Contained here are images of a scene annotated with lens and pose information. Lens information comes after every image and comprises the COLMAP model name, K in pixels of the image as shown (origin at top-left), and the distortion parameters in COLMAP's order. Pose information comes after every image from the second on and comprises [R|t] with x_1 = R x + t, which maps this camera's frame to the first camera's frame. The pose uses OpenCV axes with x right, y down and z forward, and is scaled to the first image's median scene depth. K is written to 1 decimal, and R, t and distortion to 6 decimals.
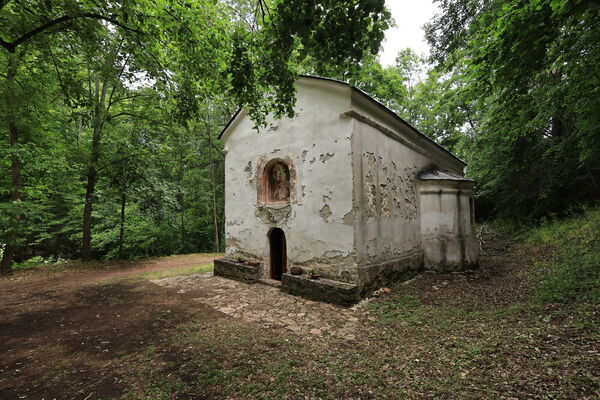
lens RADIAL K [[275.6, 0, 300.0], [0, 275.6, 200.0], [0, 0, 1]] dist [0.000249, 0.000231]
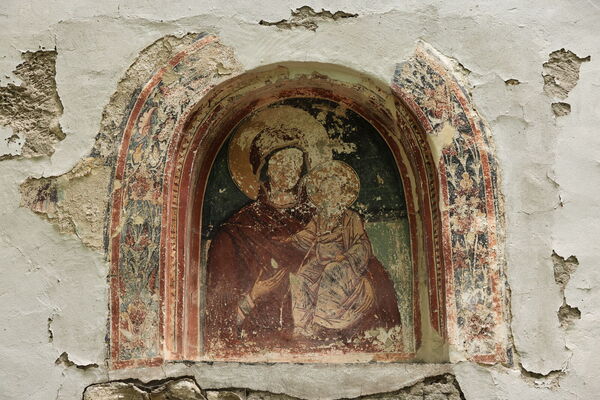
lens RADIAL K [[1198.3, 0, 300.0], [0, 1198.3, 200.0], [0, 0, 1]] dist [-0.071244, -0.328705]
pose [[0.760135, 0.180714, 0.624130, -0.494678], [-0.041869, 0.972172, -0.230496, 0.074643], [-0.648415, 0.149076, 0.746548, 0.528675]]
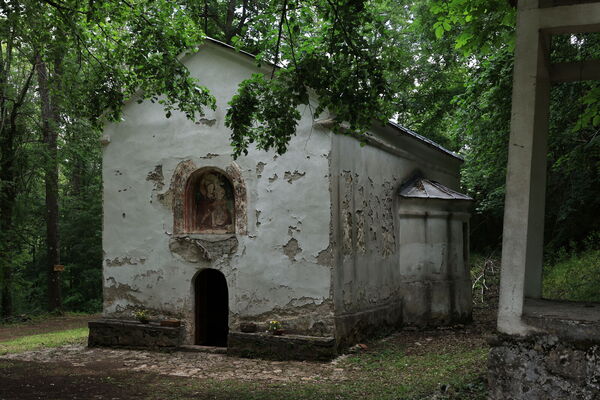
lens RADIAL K [[755.1, 0, 300.0], [0, 755.1, 200.0], [0, 0, 1]] dist [-0.008795, -0.003496]
pose [[0.950623, 0.017690, 0.309843, -0.457507], [-0.023129, 0.999636, 0.013889, -0.101568], [-0.309485, -0.020370, 0.950686, -0.848454]]
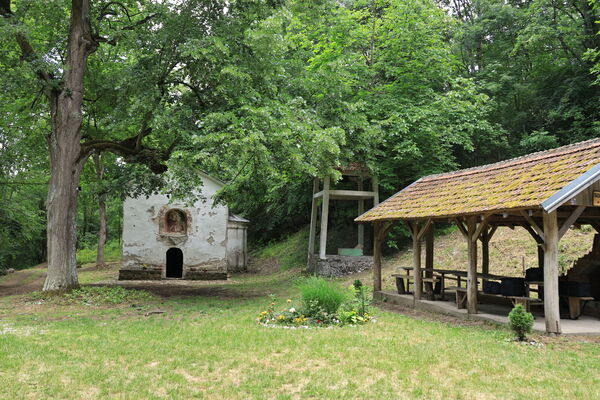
lens RADIAL K [[539.6, 0, 300.0], [0, 539.6, 200.0], [0, 0, 1]] dist [0.002021, -0.000246]
pose [[0.650669, 0.064985, 0.756576, -2.216920], [-0.071225, 0.997162, -0.024396, -0.179346], [-0.756014, -0.038014, 0.653450, -1.874656]]
